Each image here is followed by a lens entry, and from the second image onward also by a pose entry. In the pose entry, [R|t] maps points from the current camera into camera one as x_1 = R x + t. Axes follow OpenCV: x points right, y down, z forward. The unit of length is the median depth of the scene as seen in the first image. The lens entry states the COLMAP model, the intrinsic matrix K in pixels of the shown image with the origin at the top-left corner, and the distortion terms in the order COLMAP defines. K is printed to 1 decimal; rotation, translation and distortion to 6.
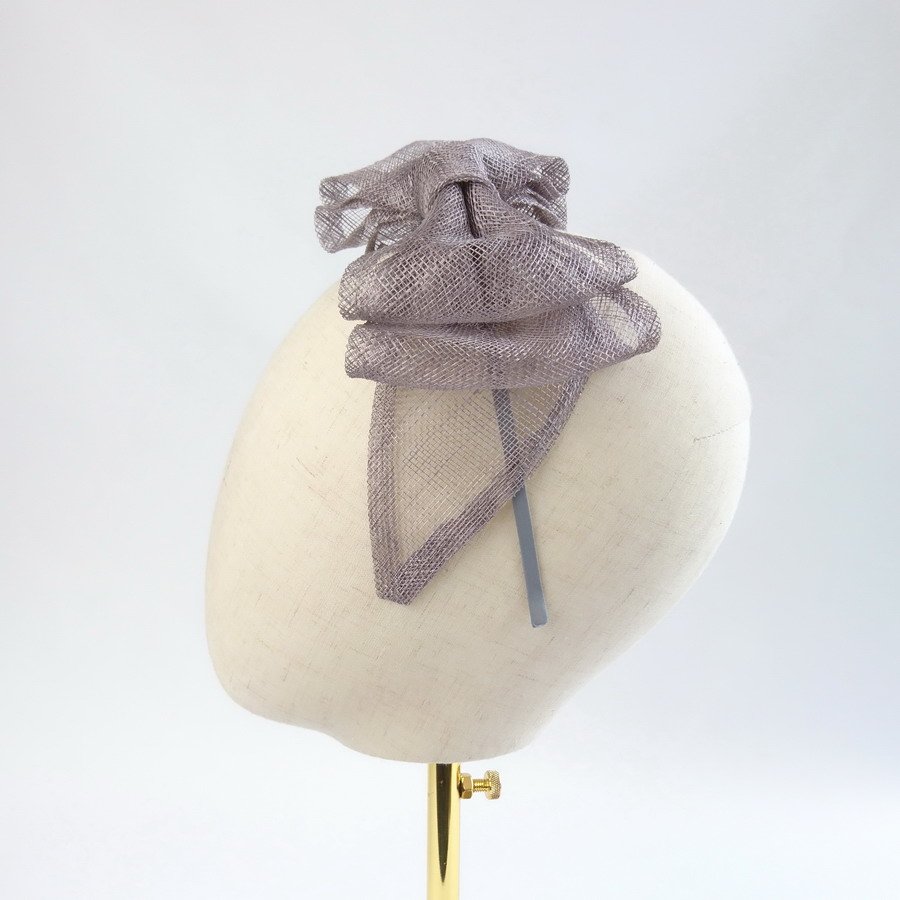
lens RADIAL K [[1218.3, 0, 406.6], [0, 1218.3, 636.6], [0, 0, 1]] dist [0.279573, -0.861815]
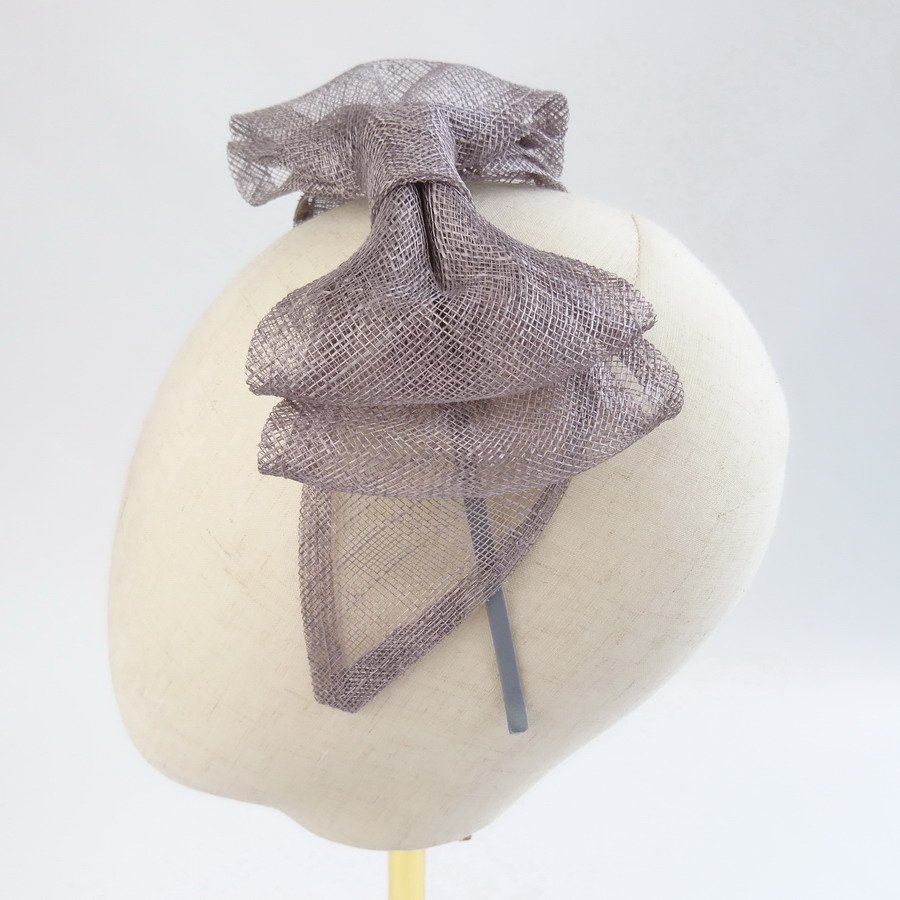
lens RADIAL K [[1208.6, 0, 447.1], [0, 1208.6, 610.2], [0, 0, 1]] dist [0.269312, -0.720963]
pose [[0.999087, -0.005210, 0.042408, 0.029366], [-0.004516, 0.974104, 0.226056, -0.282482], [-0.042487, -0.226041, 0.973191, 0.249983]]
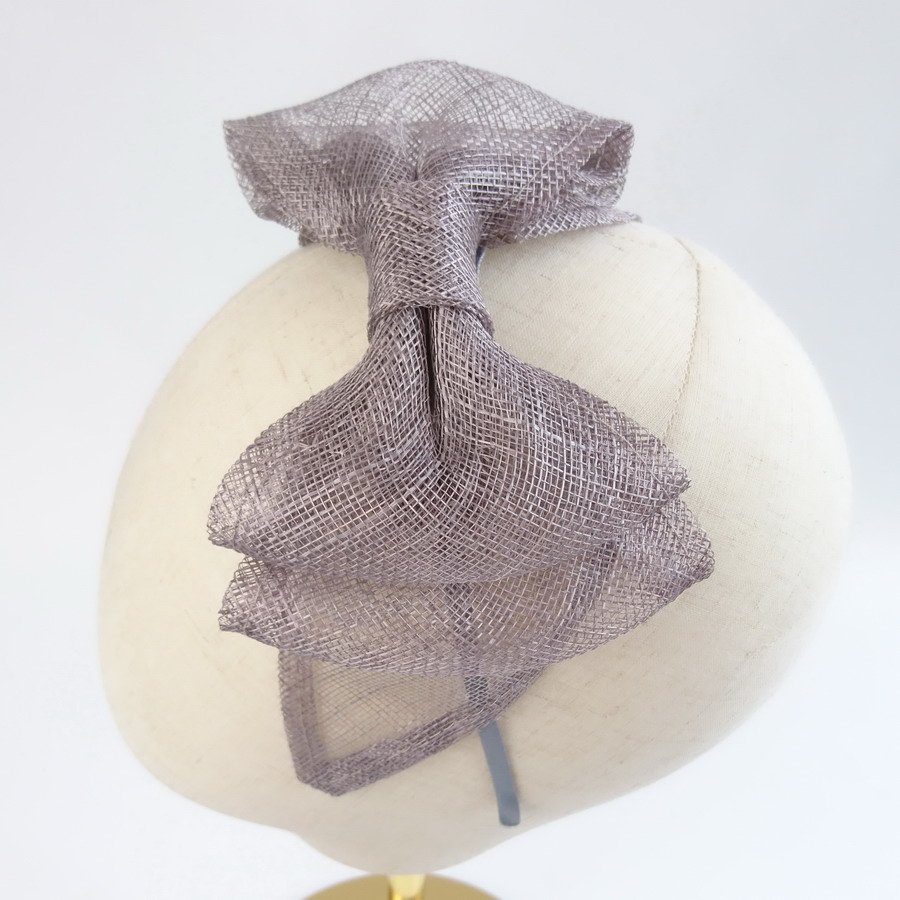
lens RADIAL K [[1208.6, 0, 447.1], [0, 1208.6, 610.2], [0, 0, 1]] dist [0.269312, -0.720963]
pose [[0.997407, 0.071182, -0.010585, 0.072415], [-0.058254, 0.884960, 0.462010, -0.502179], [0.042254, -0.460195, 0.886812, 0.406320]]
